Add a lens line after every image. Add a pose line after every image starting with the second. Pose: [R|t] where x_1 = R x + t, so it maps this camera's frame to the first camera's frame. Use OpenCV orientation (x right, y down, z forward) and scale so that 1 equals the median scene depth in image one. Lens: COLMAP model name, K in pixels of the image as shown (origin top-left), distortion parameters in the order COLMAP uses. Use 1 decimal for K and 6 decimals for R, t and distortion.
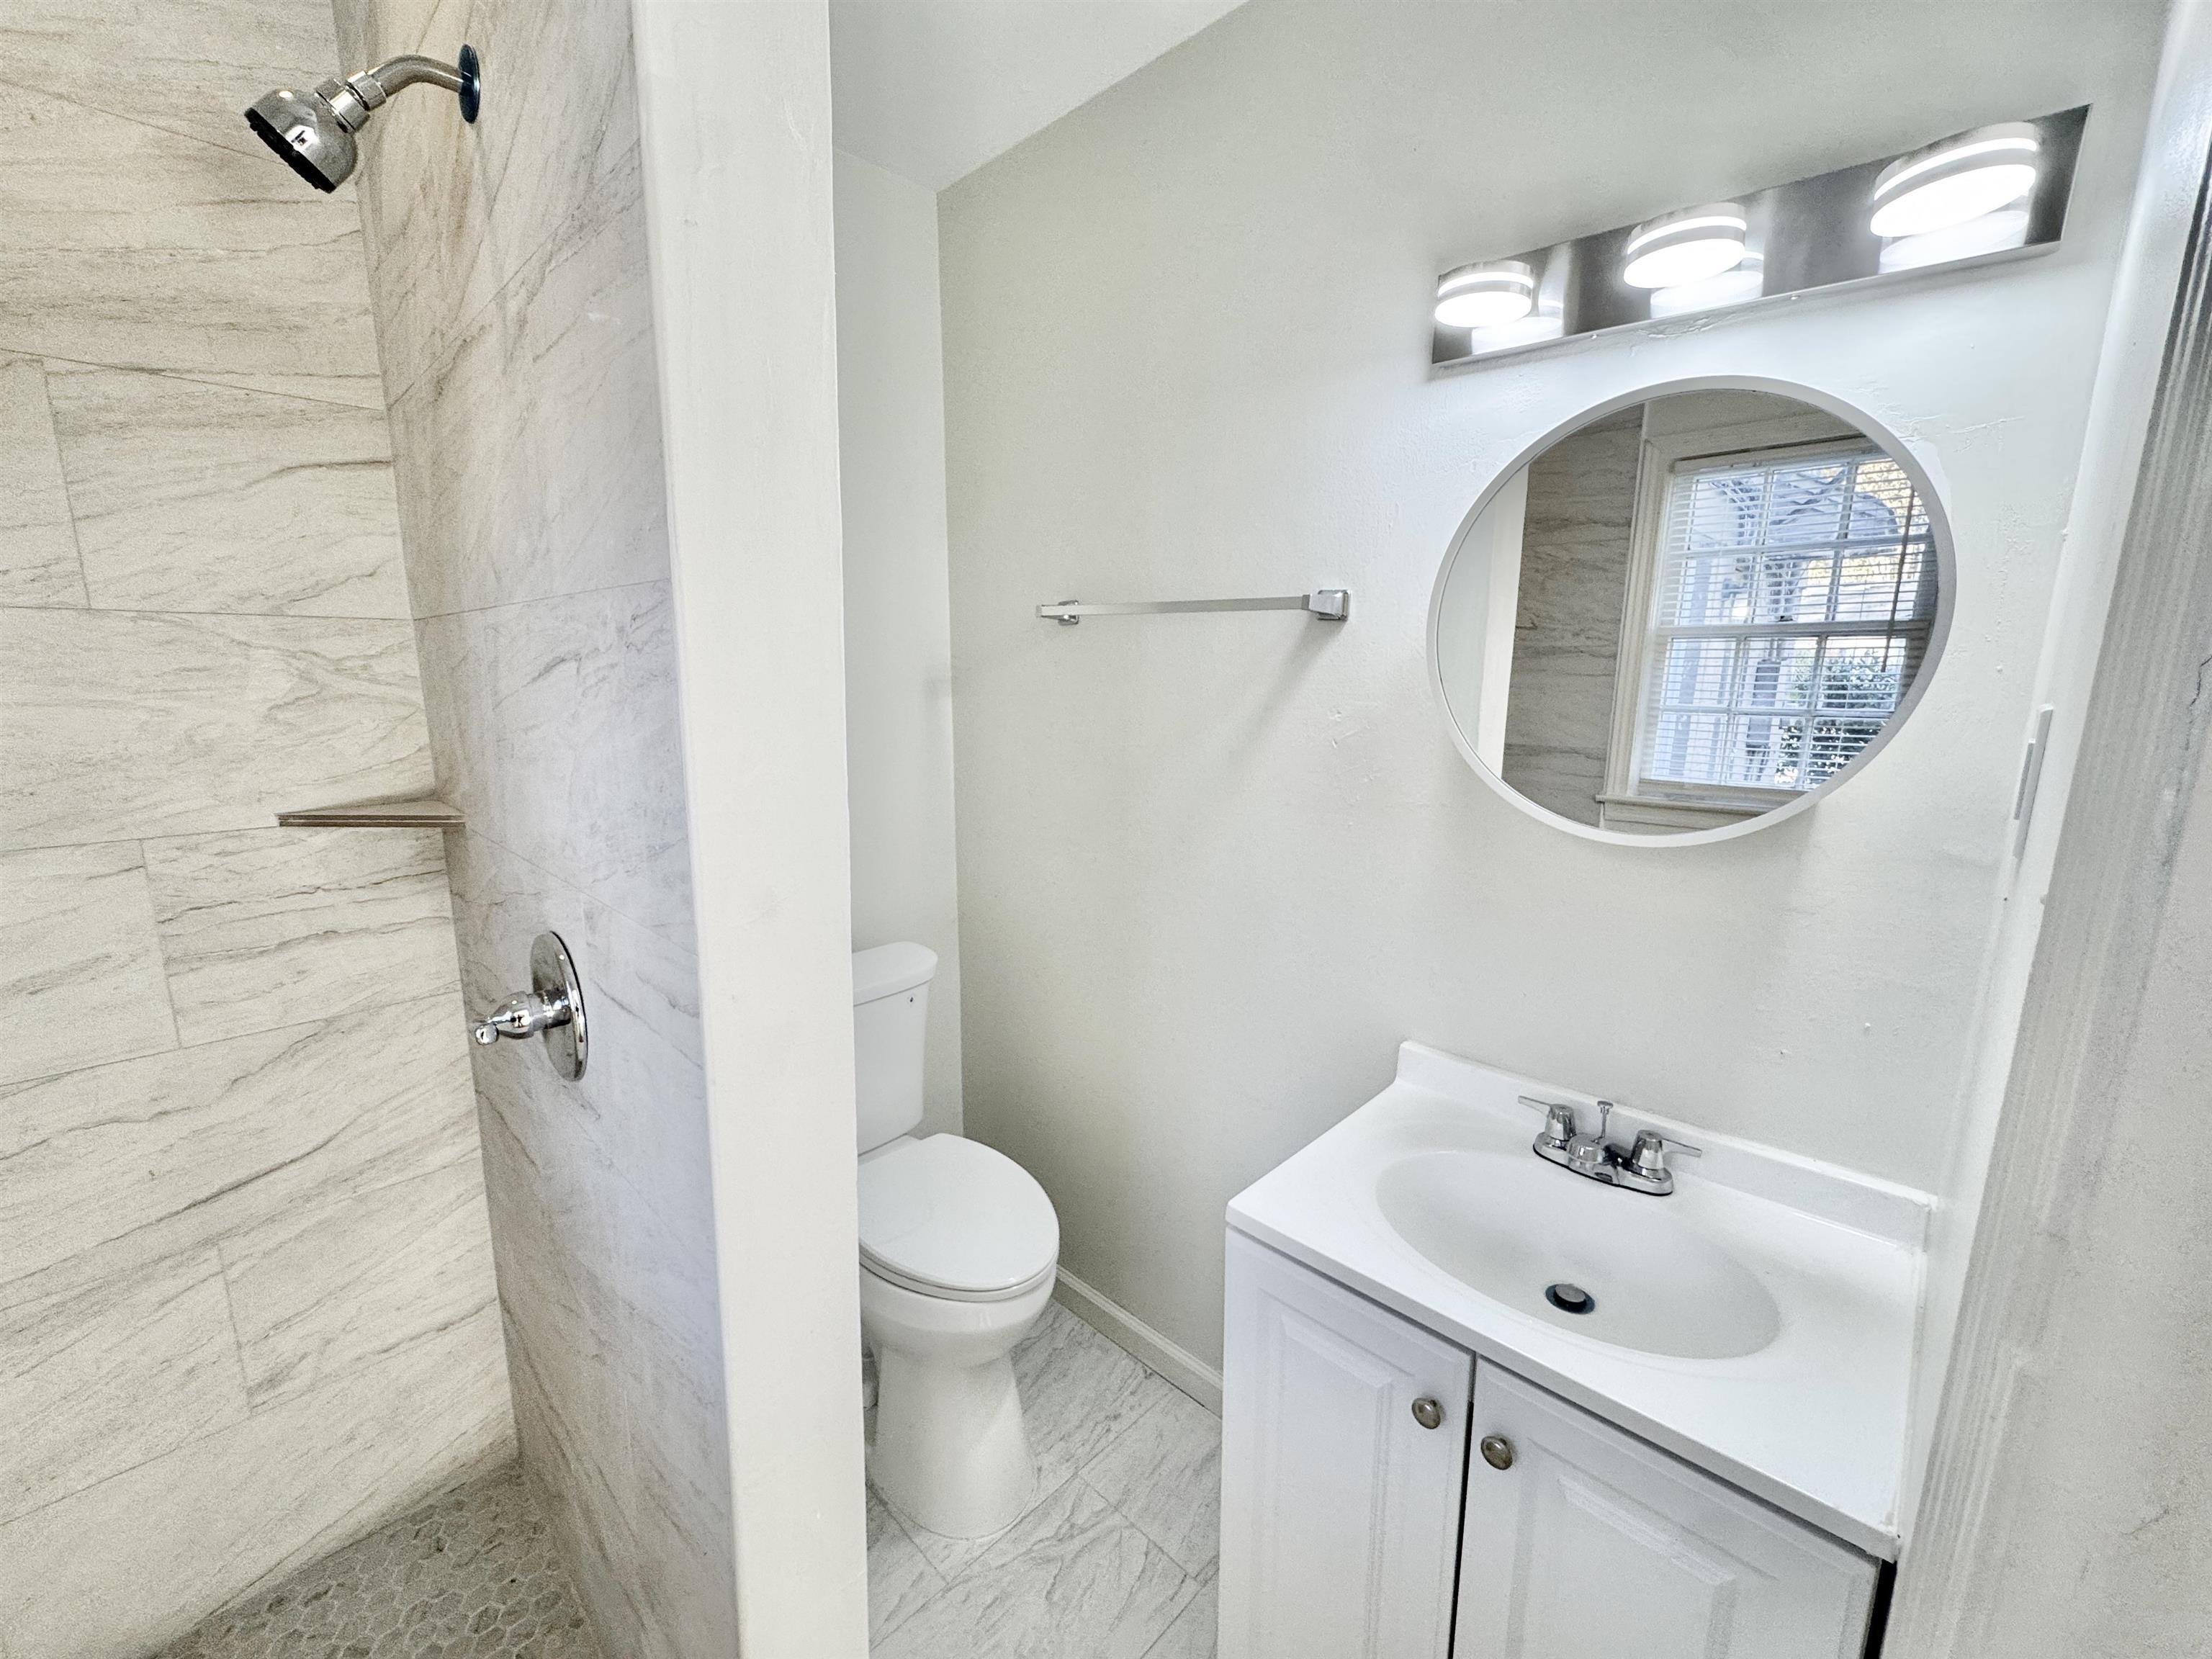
lens RADIAL K [[882.3, 0, 1110.4], [0, 882.3, 829.0], [0, 0, 1]] dist [-0.002999, -0.000134]
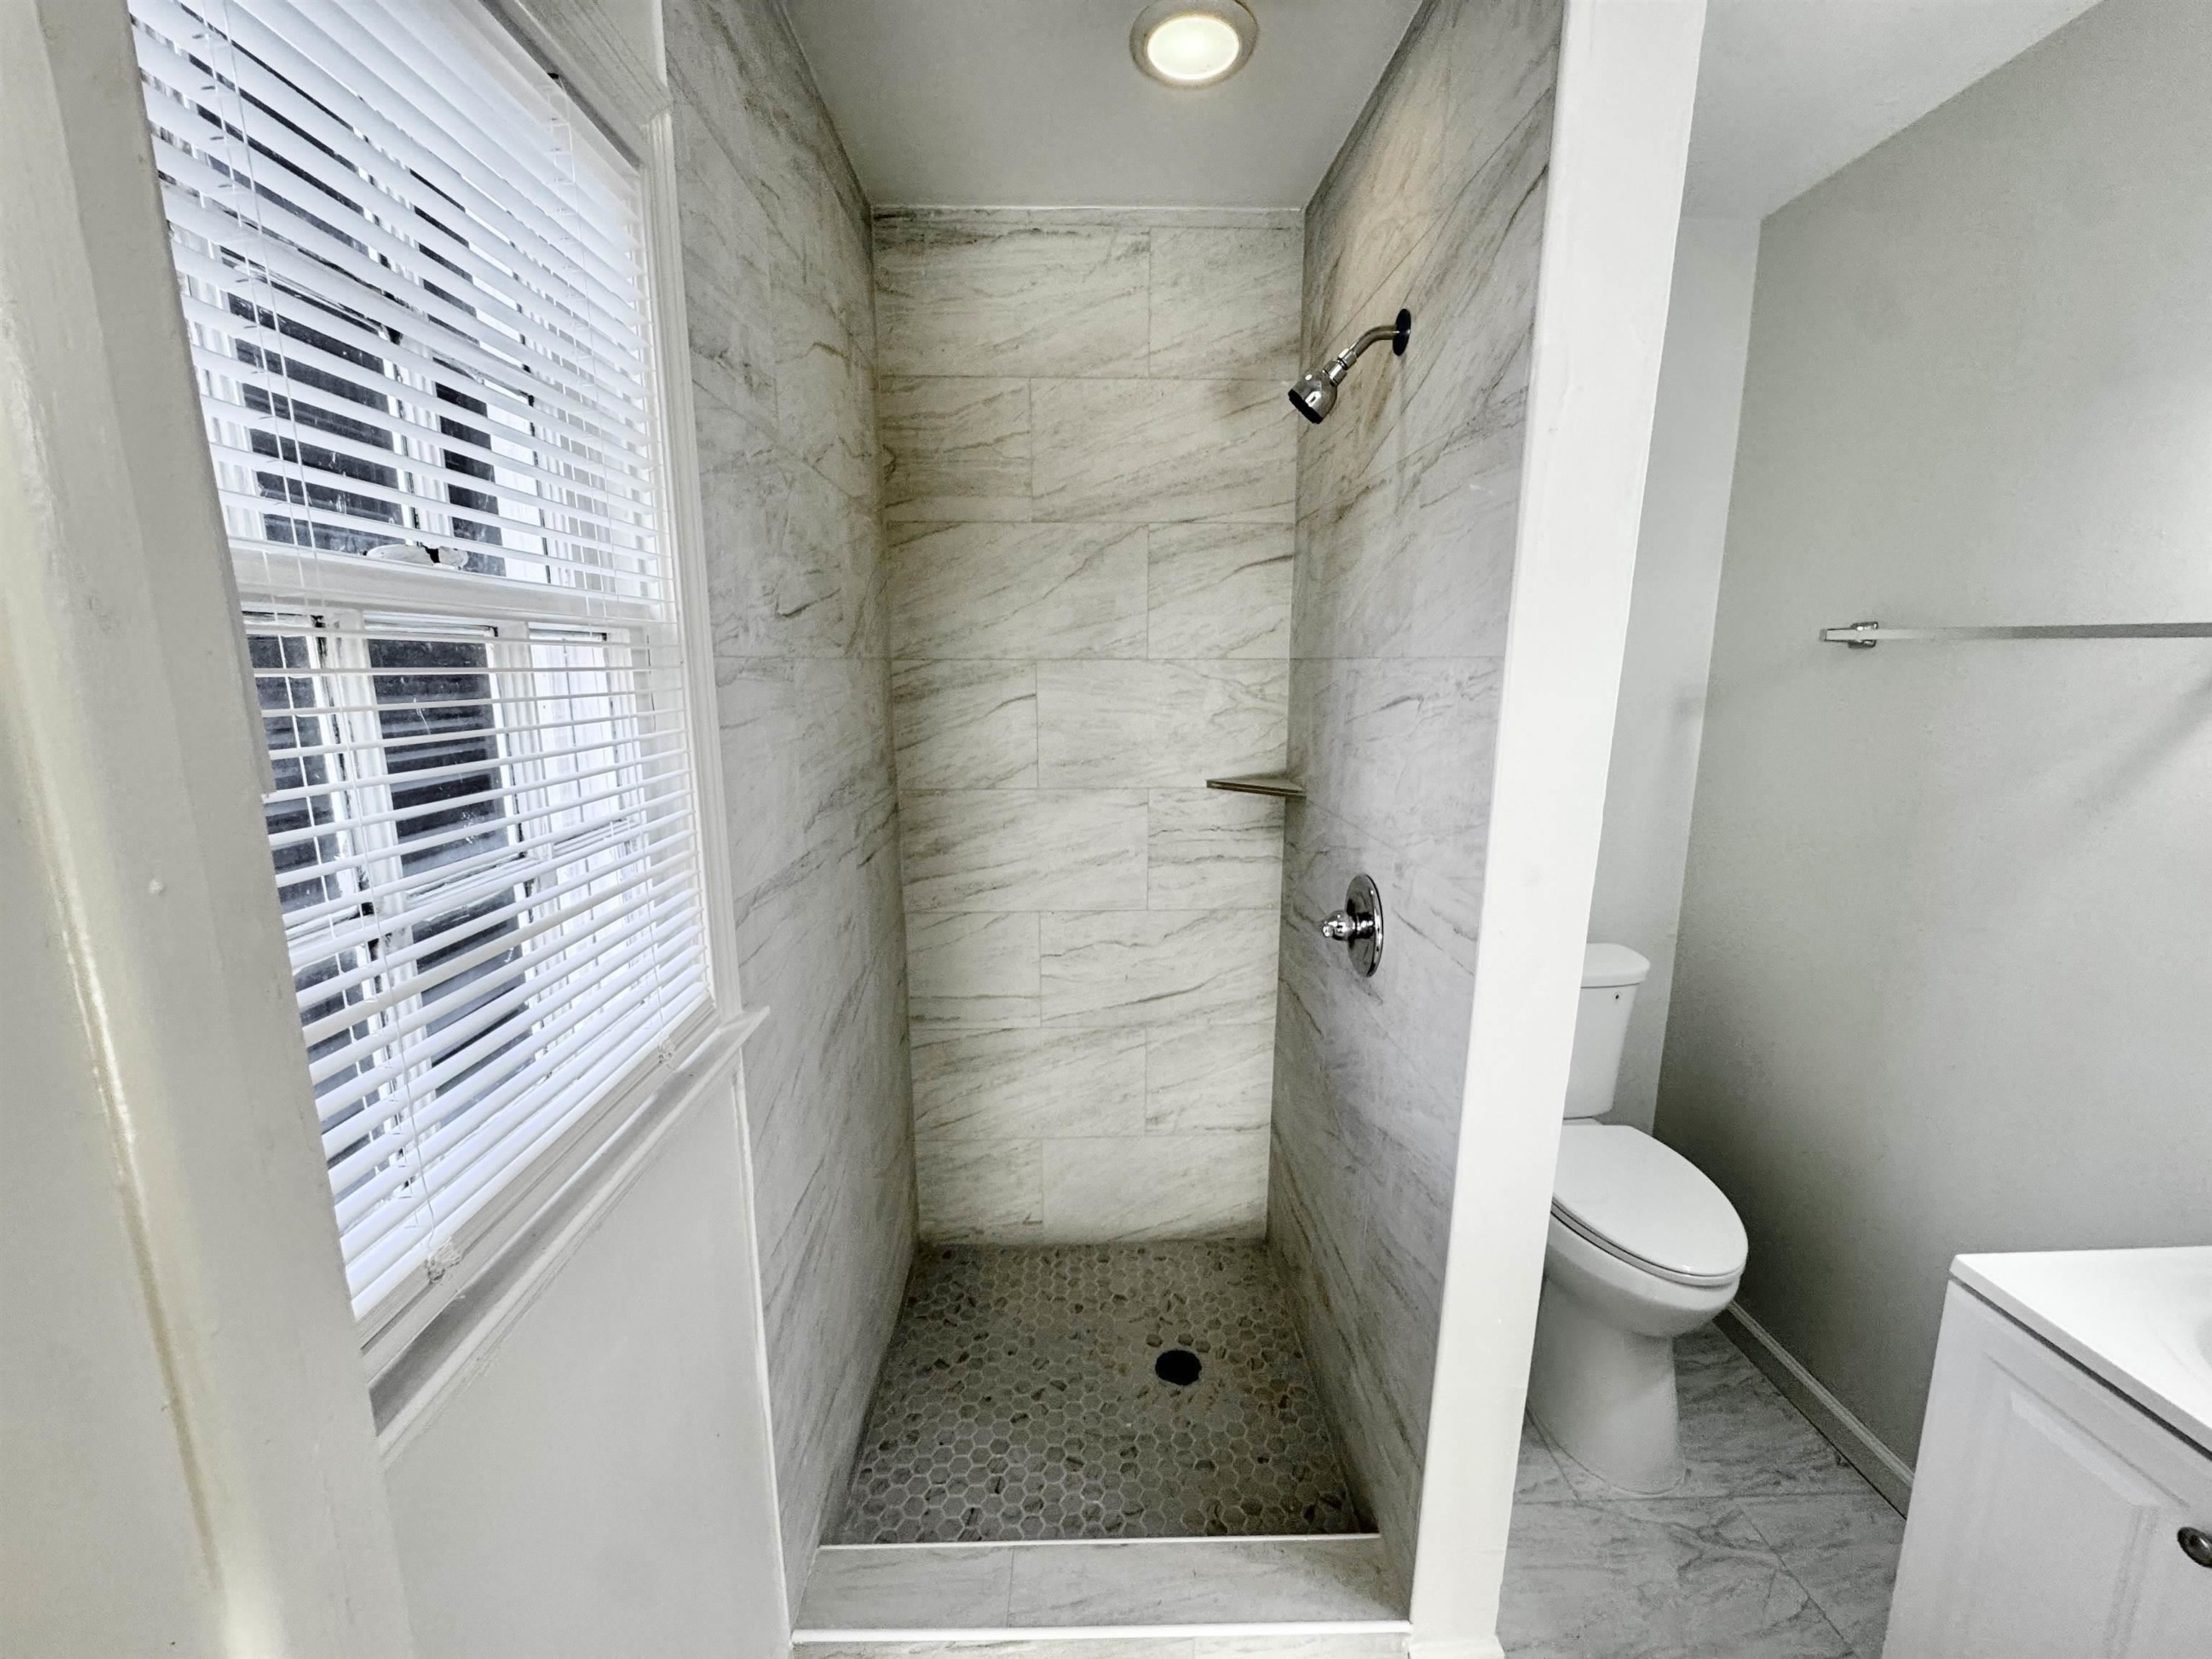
lens RADIAL K [[882.3, 0, 1110.4], [0, 882.3, 829.0], [0, 0, 1]] dist [-0.002999, -0.000134]
pose [[0.722640, 0.121544, -0.680455, 0.050357], [-0.118651, 0.991619, 0.051119, 0.011046], [0.680966, 0.043796, 0.731005, -0.314214]]
